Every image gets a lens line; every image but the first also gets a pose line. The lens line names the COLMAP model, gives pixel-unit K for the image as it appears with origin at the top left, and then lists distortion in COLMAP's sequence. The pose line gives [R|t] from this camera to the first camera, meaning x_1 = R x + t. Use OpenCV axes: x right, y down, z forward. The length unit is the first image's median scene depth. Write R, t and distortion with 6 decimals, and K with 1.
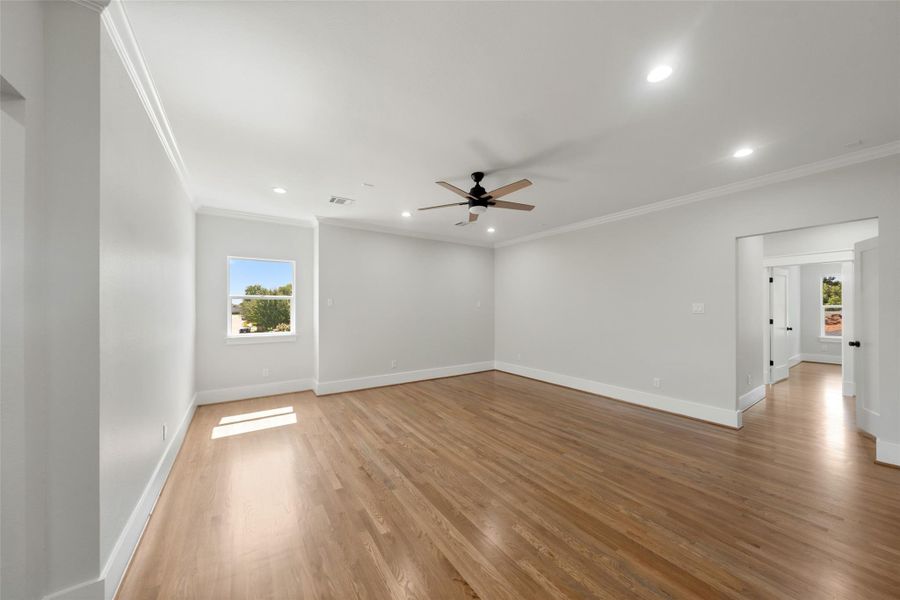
lens RADIAL K [[306.0, 0, 450.0], [0, 306.0, 300.0], [0, 0, 1]] dist [-0.001723, -0.000063]
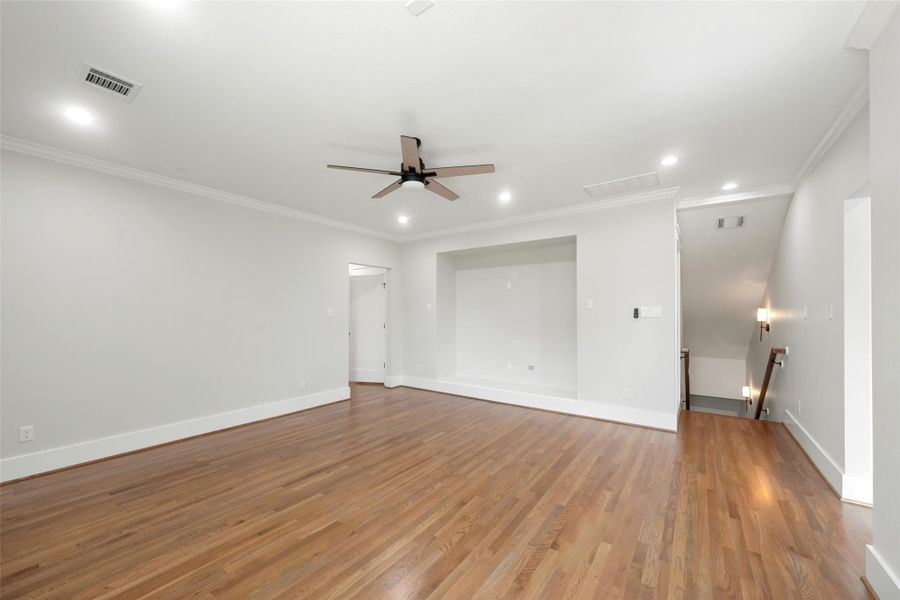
lens RADIAL K [[343.5, 0, 445.1], [0, 343.5, 303.1], [0, 0, 1]] dist [-0.000563, -0.000086]
pose [[-0.331595, 0.029567, 0.942958, -0.732474], [-0.022220, 0.998987, -0.039138, 0.037099], [-0.943160, -0.033931, -0.330602, 1.165291]]
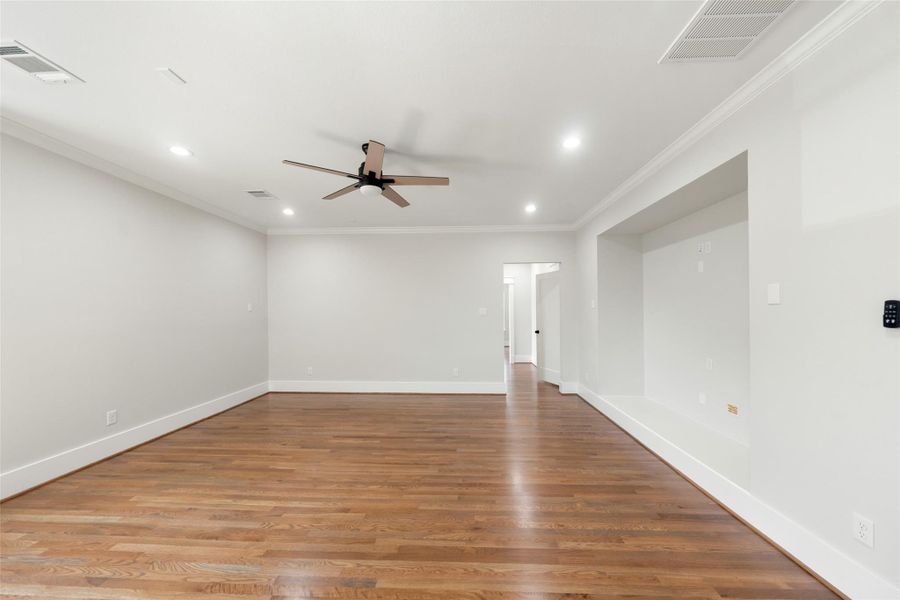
lens RADIAL K [[315.9, 0, 453.0], [0, 315.9, 305.2], [0, 0, 1]] dist [-0.001024, -0.000134]
pose [[0.596410, 0.015561, 0.802529, -0.440857], [-0.017484, 0.999827, -0.006393, 0.011250], [-0.802490, -0.010218, 0.596579, 0.317197]]
